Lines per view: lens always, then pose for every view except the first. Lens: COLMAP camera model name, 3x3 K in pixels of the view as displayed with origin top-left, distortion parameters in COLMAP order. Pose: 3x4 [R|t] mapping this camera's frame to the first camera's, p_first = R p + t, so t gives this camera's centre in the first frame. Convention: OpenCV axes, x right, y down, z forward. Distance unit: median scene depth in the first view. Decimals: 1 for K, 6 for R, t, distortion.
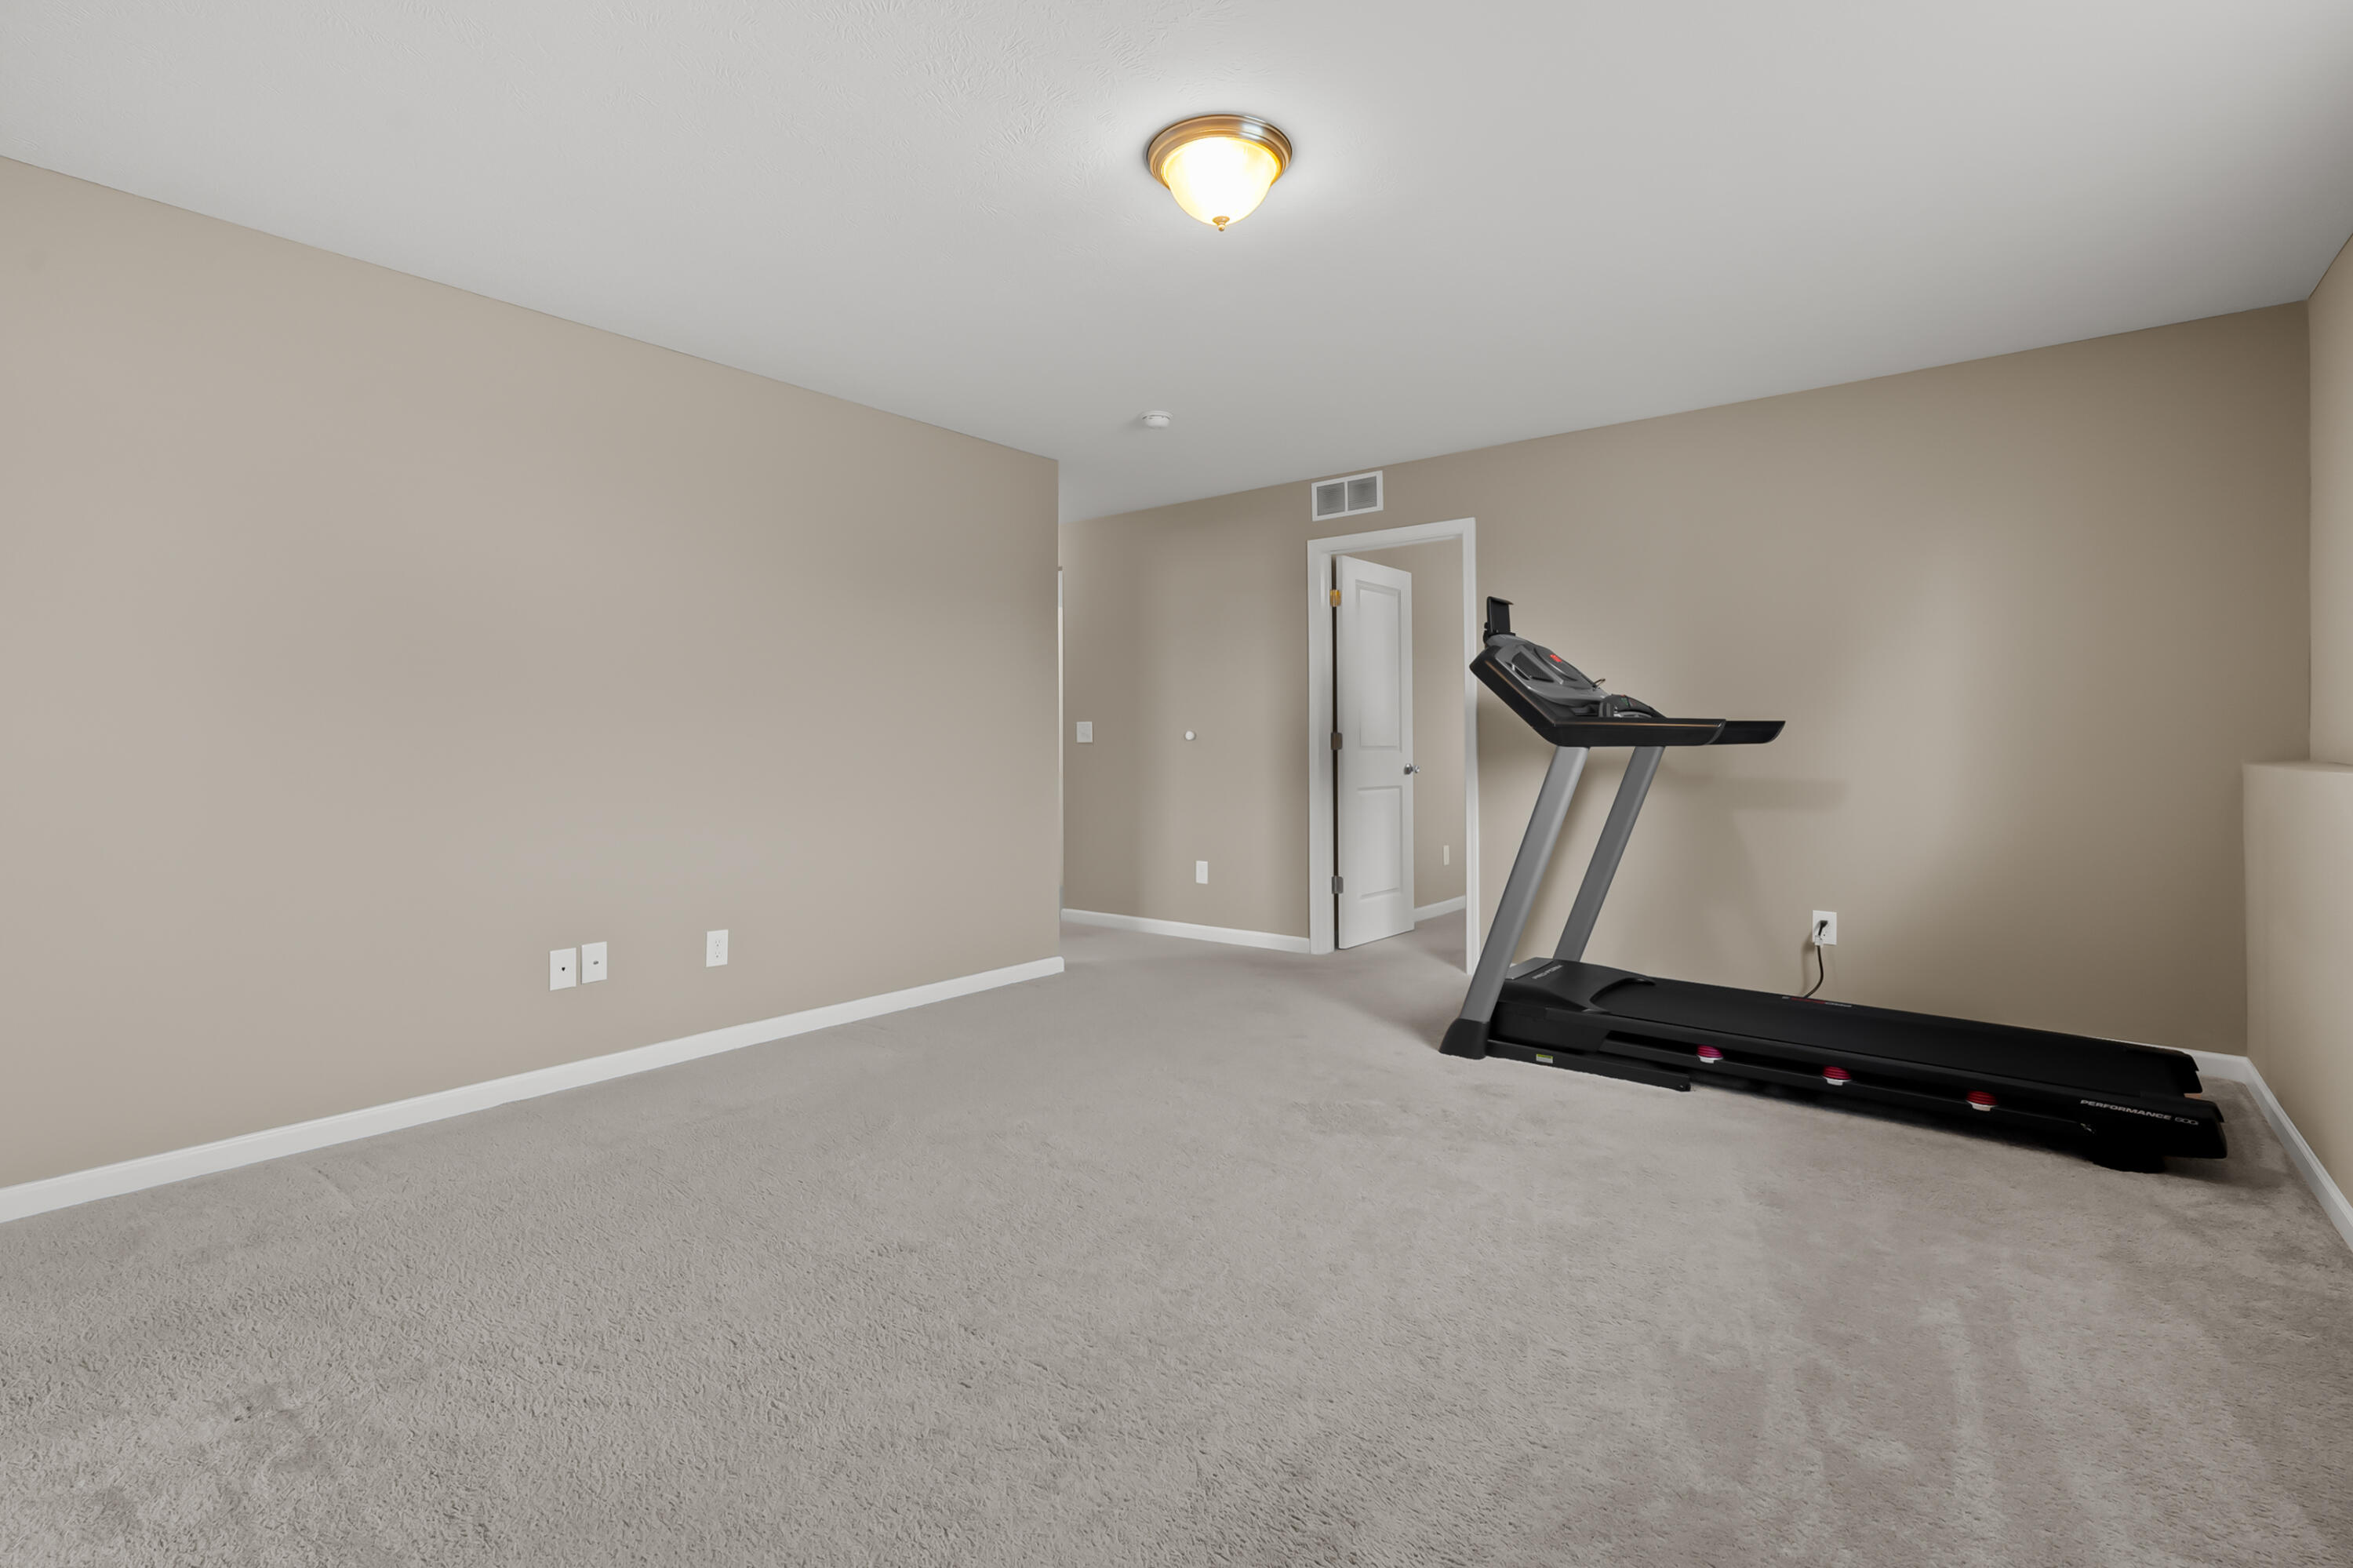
lens RADIAL K [[1053.0, 0, 1142.3], [0, 1053.0, 746.0], [0, 0, 1]] dist [-0.004538, 0.000438]
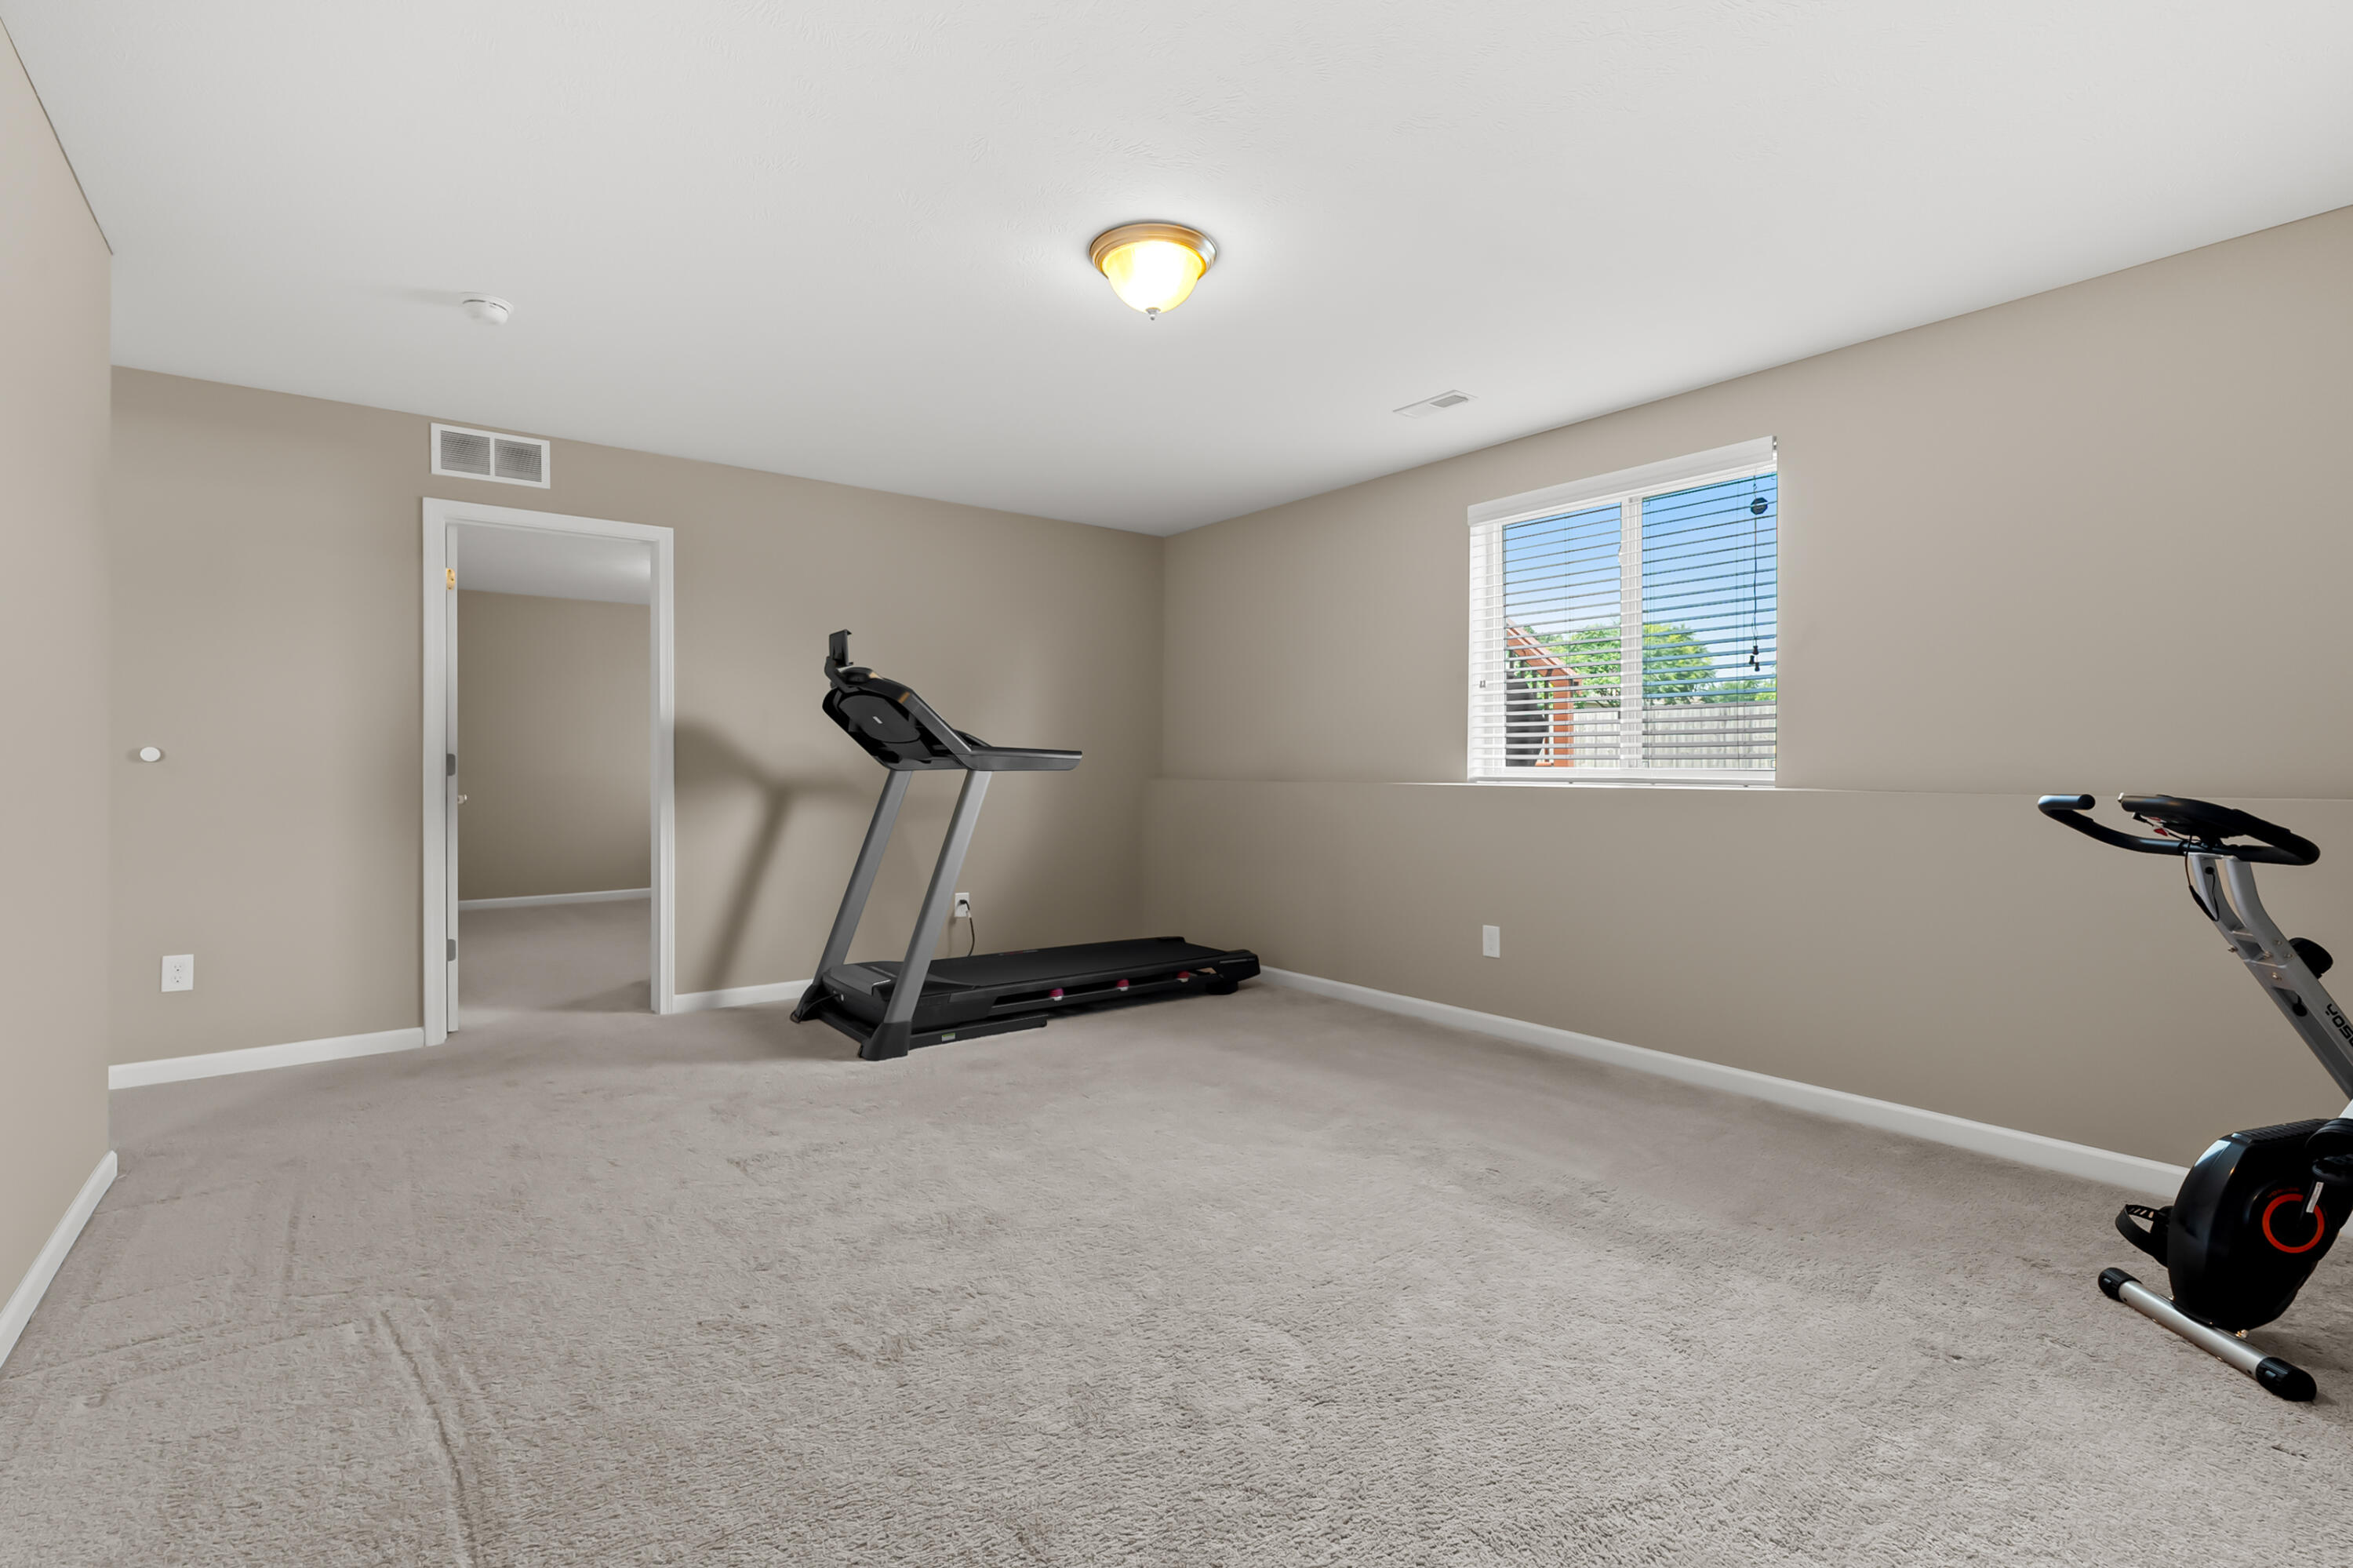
lens RADIAL K [[1053.0, 0, 1174.3], [0, 1053.0, 774.4], [0, 0, 1]] dist [-0.004538, 0.000438]
pose [[0.249219, -0.003026, 0.968442, -0.573315], [0.001954, 0.999995, 0.002622, 0.002363], [-0.968445, 0.001239, 0.249223, 0.387749]]
